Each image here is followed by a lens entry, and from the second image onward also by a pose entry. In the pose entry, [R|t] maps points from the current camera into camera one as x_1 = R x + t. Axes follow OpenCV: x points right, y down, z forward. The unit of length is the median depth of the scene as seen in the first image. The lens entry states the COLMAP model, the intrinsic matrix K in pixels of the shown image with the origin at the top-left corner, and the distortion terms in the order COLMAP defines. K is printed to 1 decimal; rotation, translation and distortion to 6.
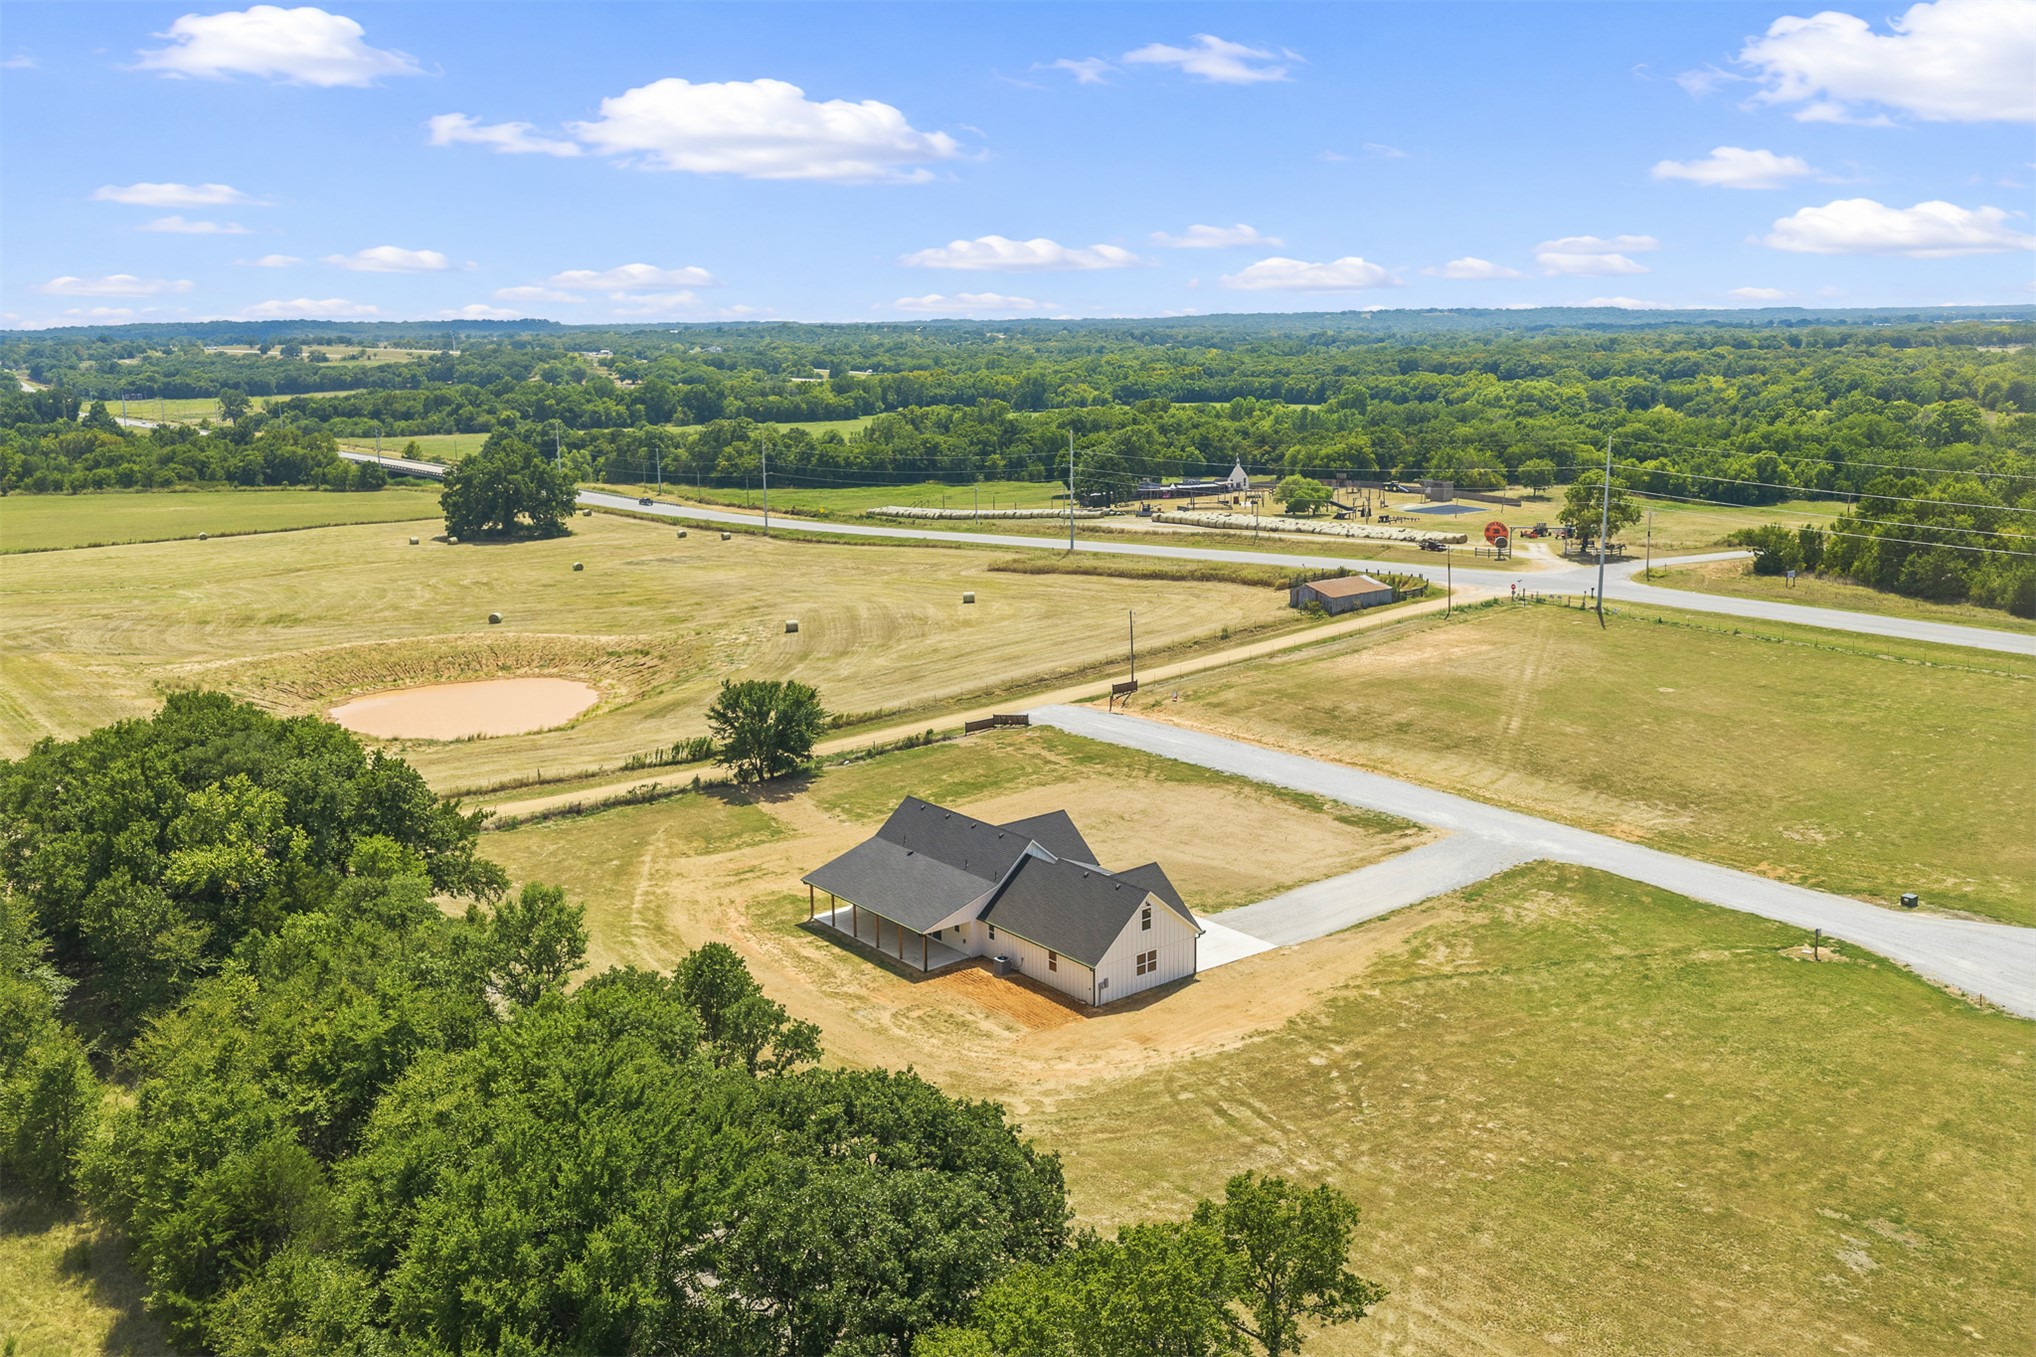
lens RADIAL K [[1730.6, 0, 1018.0], [0, 1730.6, 678.5], [0, 0, 1]] dist [0.006293, -0.000199]
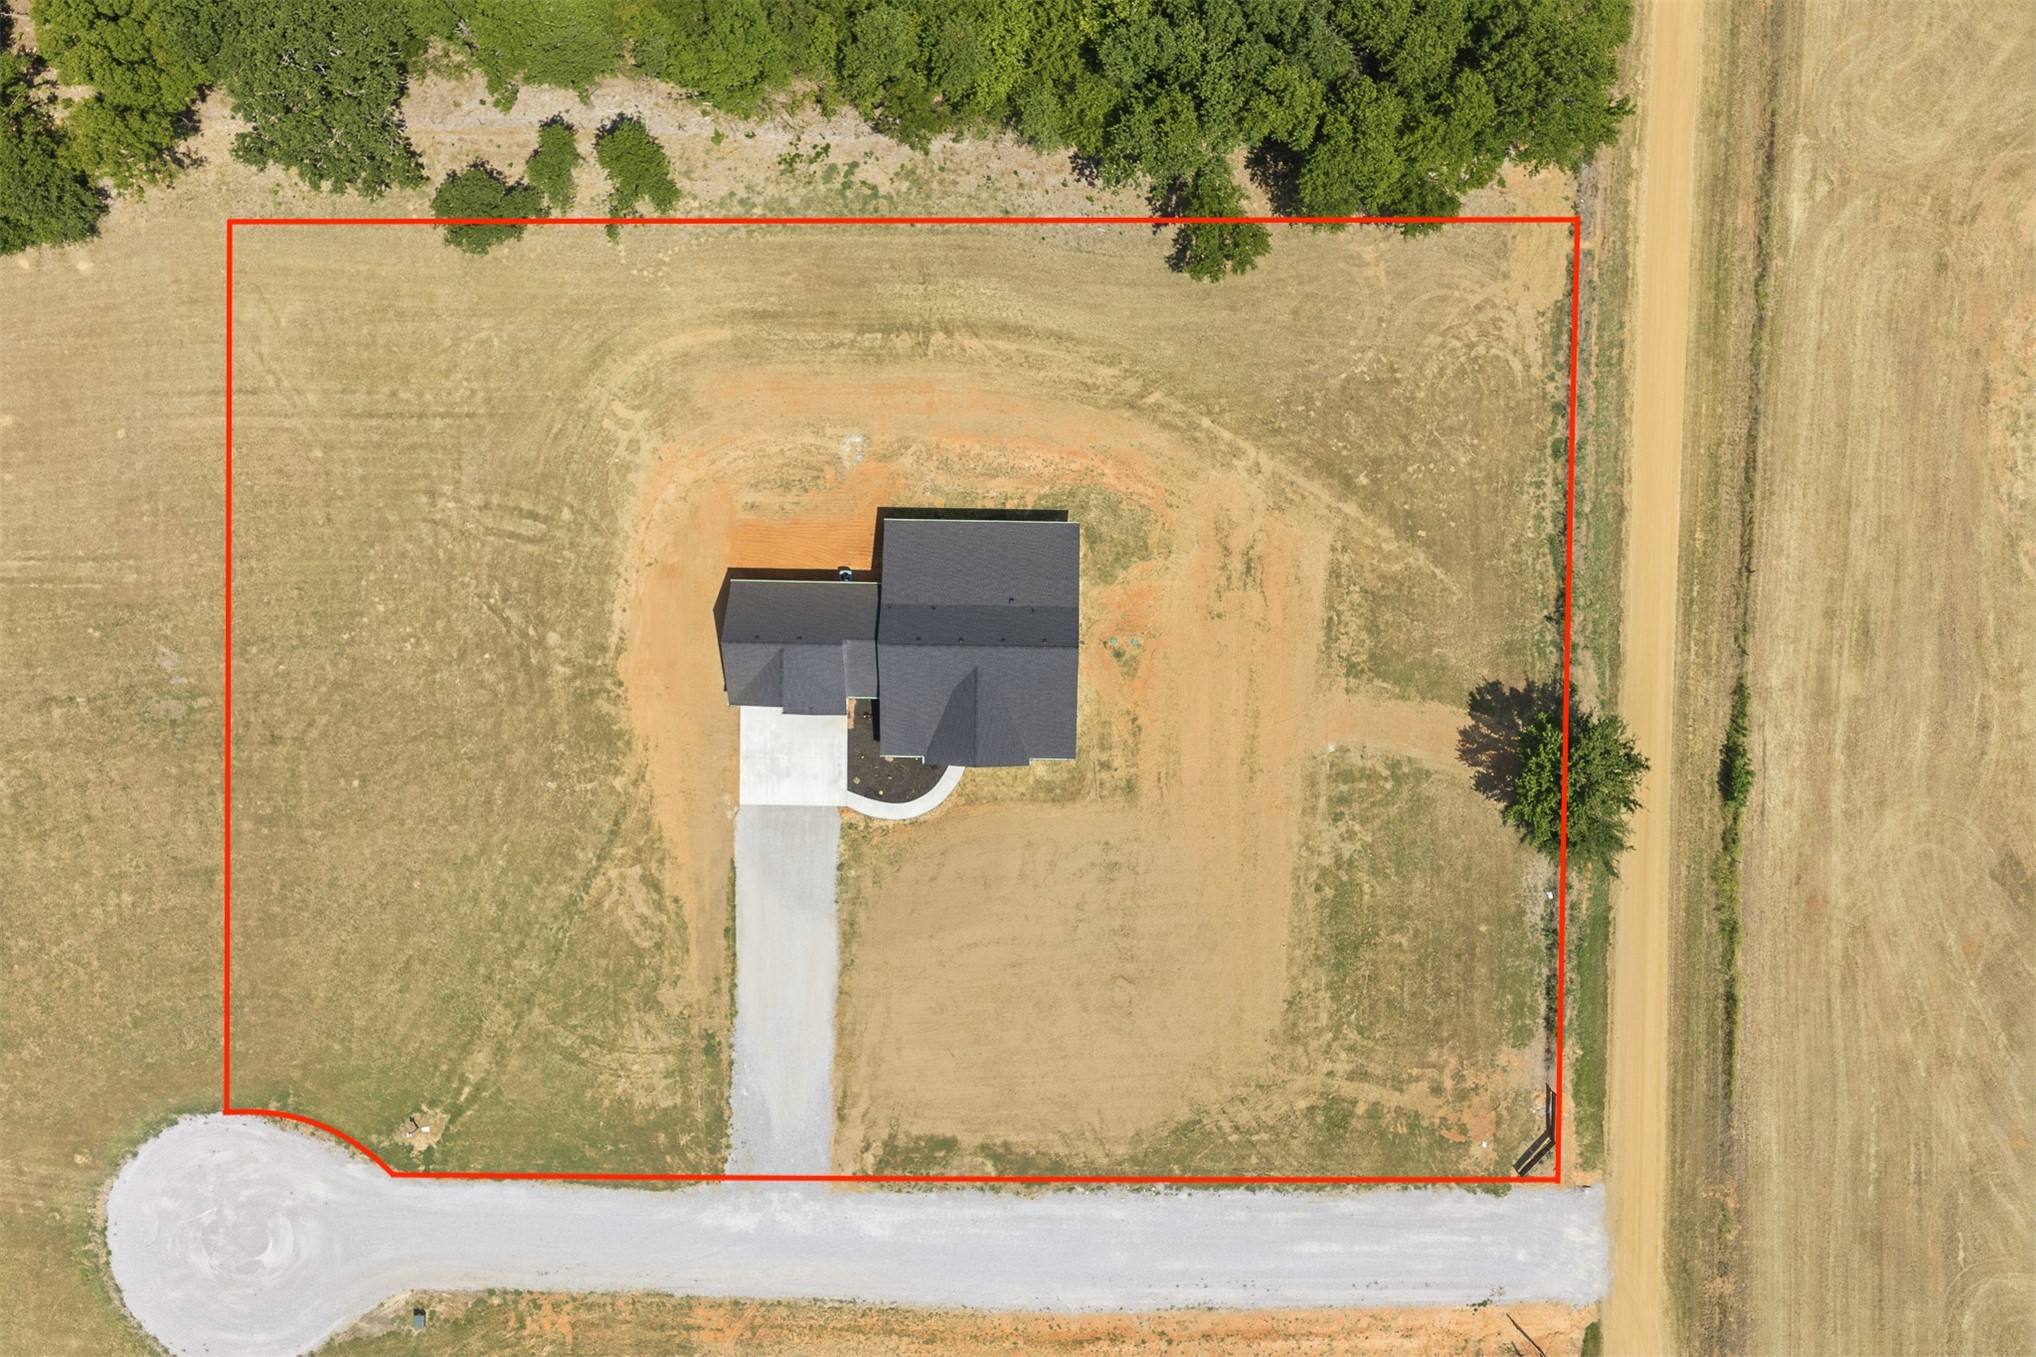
lens RADIAL K [[1730.6, 0, 1018.0], [0, 1730.6, 678.5], [0, 0, 1]] dist [0.006293, -0.000199]
pose [[-0.639124, 0.769043, 0.009668, -0.037302], [-0.137162, -0.126342, 0.982458, -0.906069], [0.756774, 0.626587, 0.186231, 0.813567]]
